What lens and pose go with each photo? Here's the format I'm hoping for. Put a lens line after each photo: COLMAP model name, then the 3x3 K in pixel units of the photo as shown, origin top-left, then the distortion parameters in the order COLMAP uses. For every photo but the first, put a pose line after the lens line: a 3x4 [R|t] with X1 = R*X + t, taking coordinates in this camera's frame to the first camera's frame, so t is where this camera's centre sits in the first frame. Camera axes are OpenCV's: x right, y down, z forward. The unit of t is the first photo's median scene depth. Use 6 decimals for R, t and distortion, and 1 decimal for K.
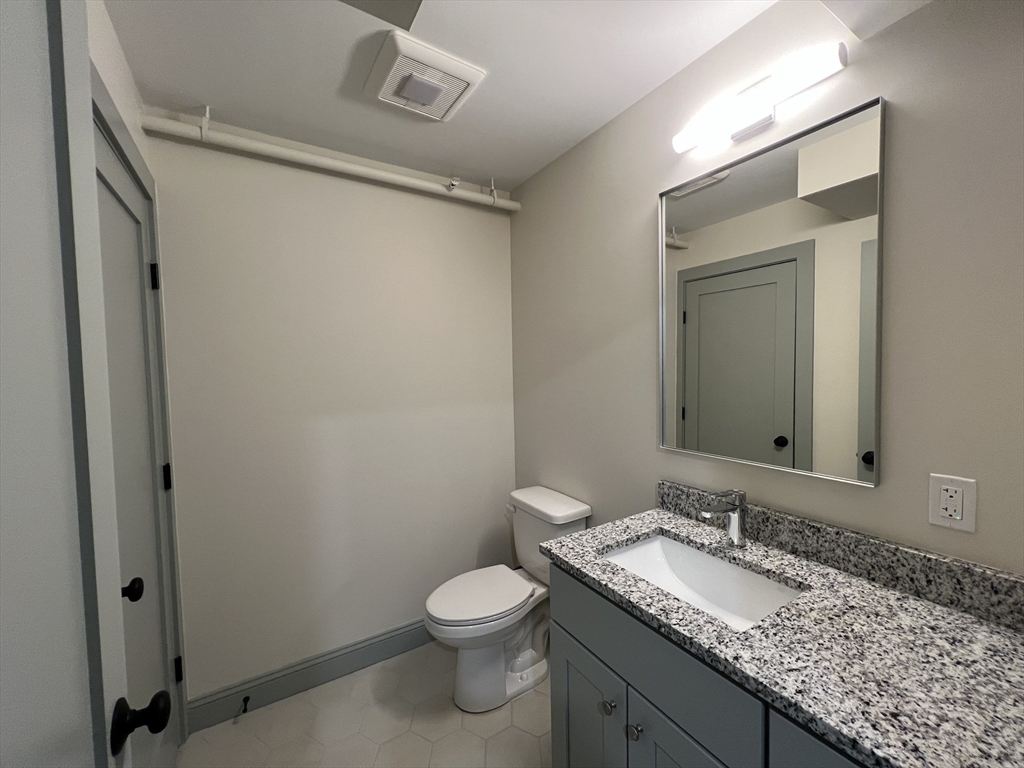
lens RADIAL K [[412.9, 0, 511.0], [0, 412.9, 382.6], [0, 0, 1]] dist [-0.001703, 0.010323]
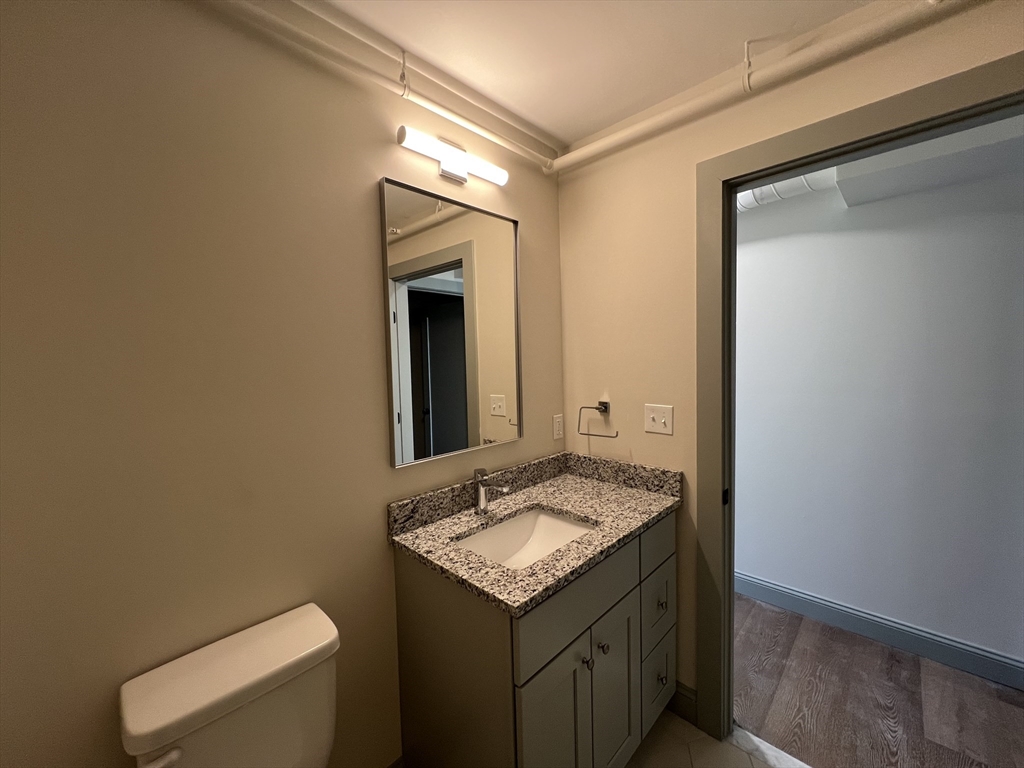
lens RADIAL K [[388.4, 0, 516.9], [0, 388.4, 379.3], [0, 0, 1]] dist [-0.001658, -0.000192]
pose [[-0.250640, -0.046556, 0.966960, -0.682037], [0.054825, 0.996557, 0.062191, -0.090586], [-0.966527, 0.068601, -0.247225, 1.296809]]
